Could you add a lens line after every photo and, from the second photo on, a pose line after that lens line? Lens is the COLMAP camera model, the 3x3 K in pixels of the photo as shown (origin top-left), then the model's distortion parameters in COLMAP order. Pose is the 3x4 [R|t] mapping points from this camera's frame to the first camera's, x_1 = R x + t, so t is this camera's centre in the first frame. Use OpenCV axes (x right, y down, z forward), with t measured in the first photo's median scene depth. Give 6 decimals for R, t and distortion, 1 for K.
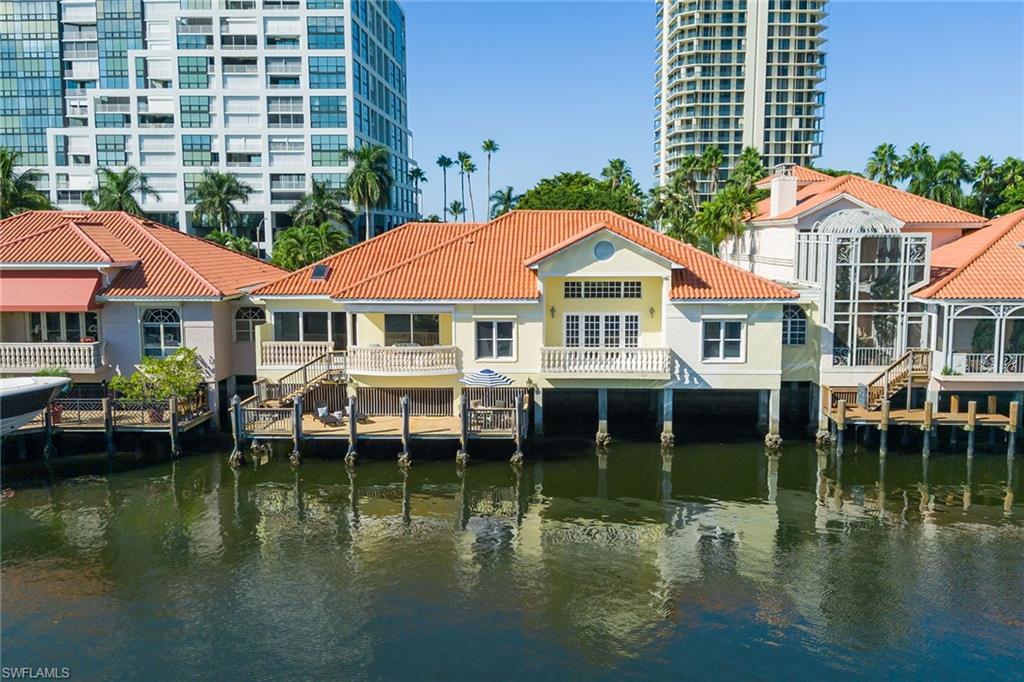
lens RADIAL K [[946.2, 0, 512.0], [0, 946.2, 341.0], [0, 0, 1]] dist [0.046238, -0.018403]
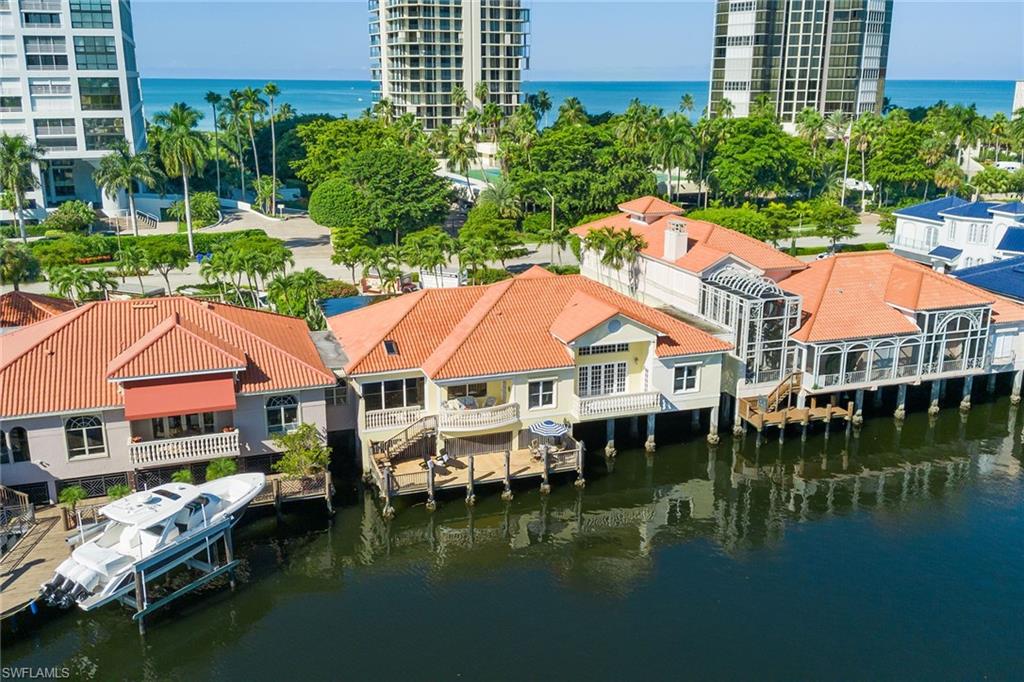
lens RADIAL K [[946.2, 0, 512.0], [0, 946.2, 341.0], [0, 0, 1]] dist [0.046238, -0.018403]
pose [[0.930833, -0.094244, 0.353084, -0.520366], [0.038016, 0.985904, 0.162934, -0.294558], [-0.363463, -0.138241, 0.921295, -0.242871]]
